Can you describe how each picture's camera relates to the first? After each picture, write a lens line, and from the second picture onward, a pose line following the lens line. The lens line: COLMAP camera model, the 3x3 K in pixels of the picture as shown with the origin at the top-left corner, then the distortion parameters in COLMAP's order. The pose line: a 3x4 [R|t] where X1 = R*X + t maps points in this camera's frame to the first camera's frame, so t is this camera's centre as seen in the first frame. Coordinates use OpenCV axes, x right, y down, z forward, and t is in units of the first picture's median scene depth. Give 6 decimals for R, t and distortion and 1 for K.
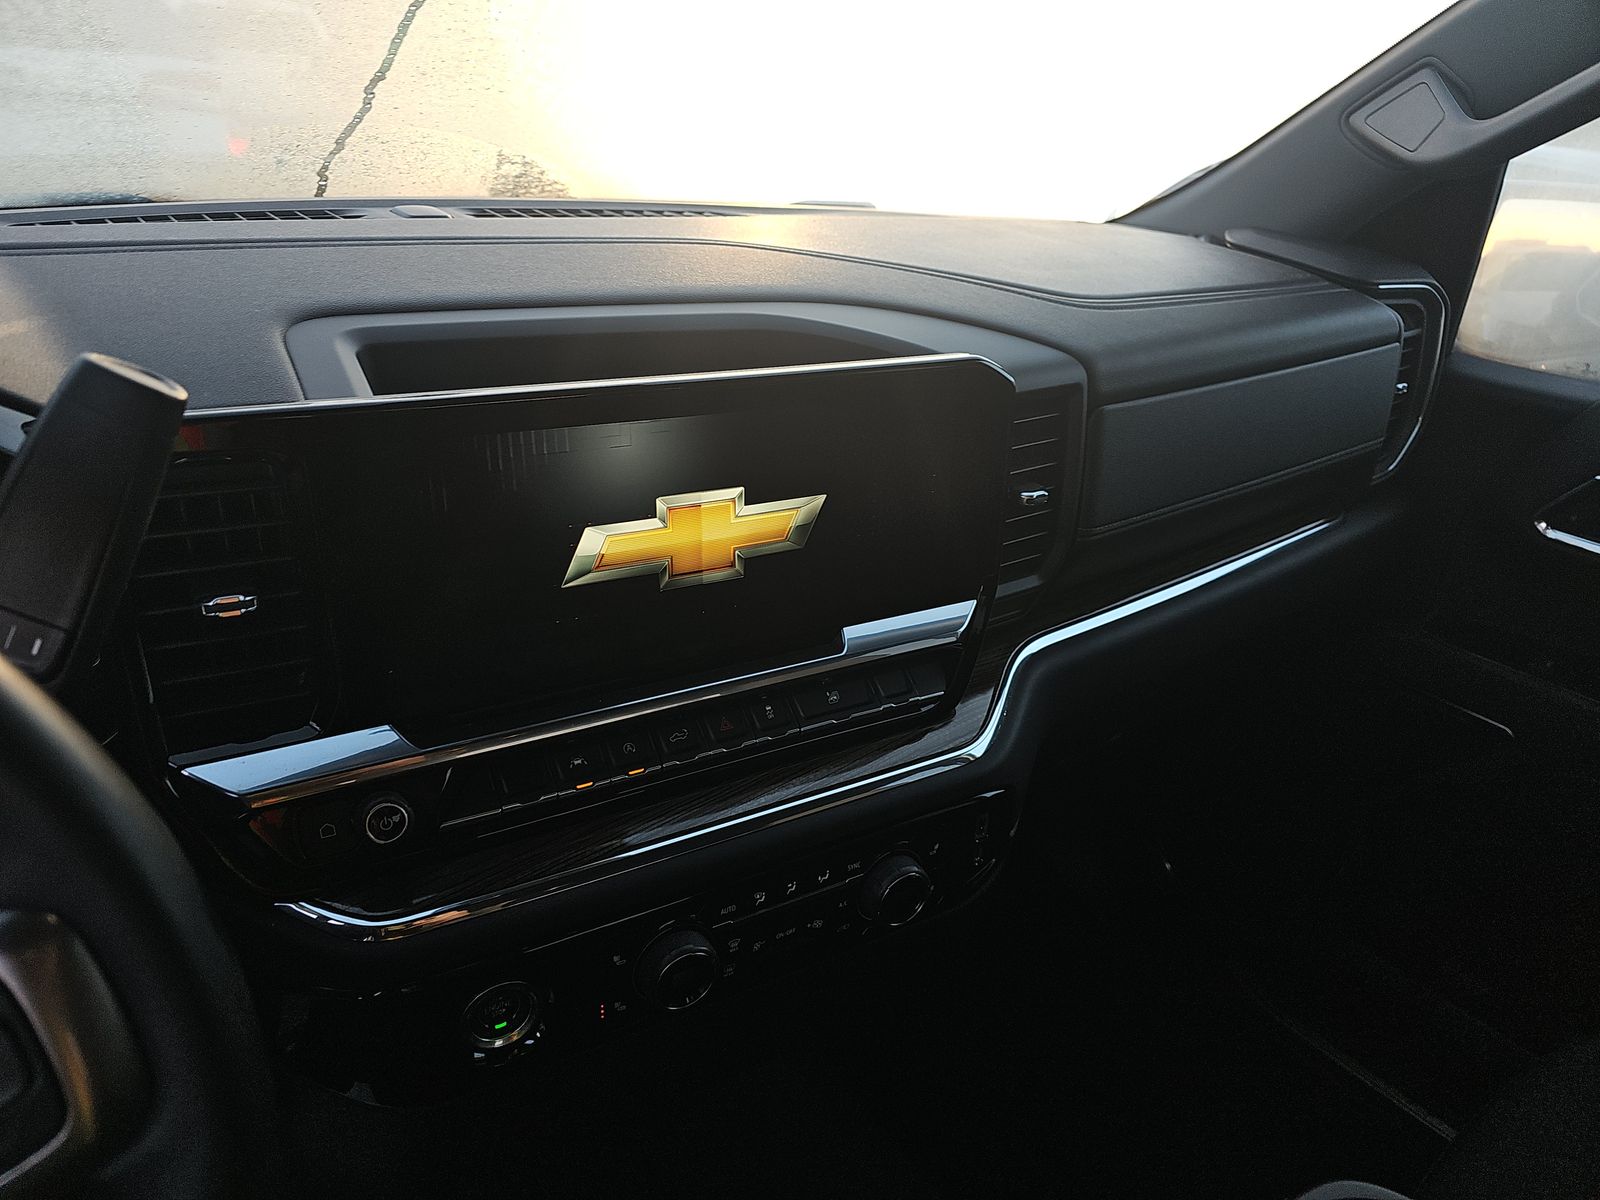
lens RADIAL K [[1039.7, 0, 773.8], [0, 1039.7, 603.2], [0, 0, 1]] dist [0.060805, -0.065331]
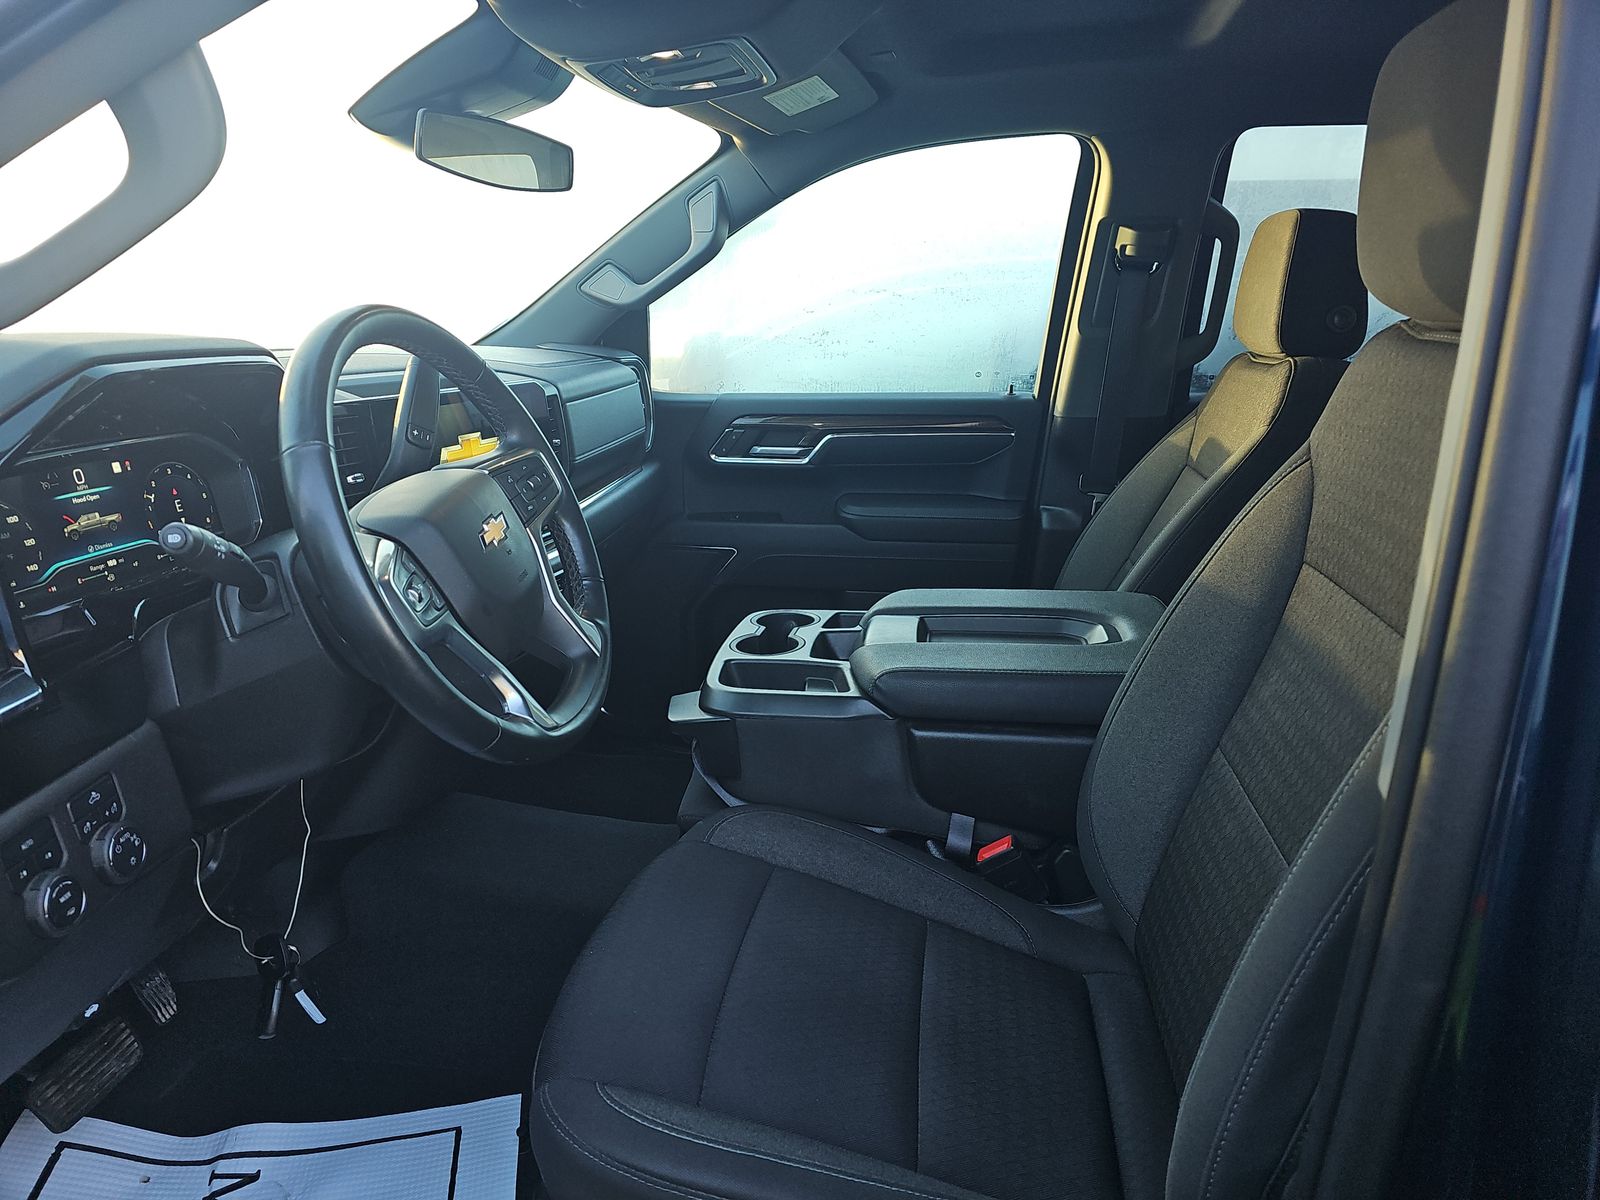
lens RADIAL K [[1039.7, 0, 773.8], [0, 1039.7, 603.2], [0, 0, 1]] dist [0.060805, -0.065331]
pose [[0.724460, -0.232787, 0.648820, -0.788844], [0.320378, 0.947120, -0.017914, 0.348211], [-0.610341, 0.220846, 0.760731, -0.797111]]
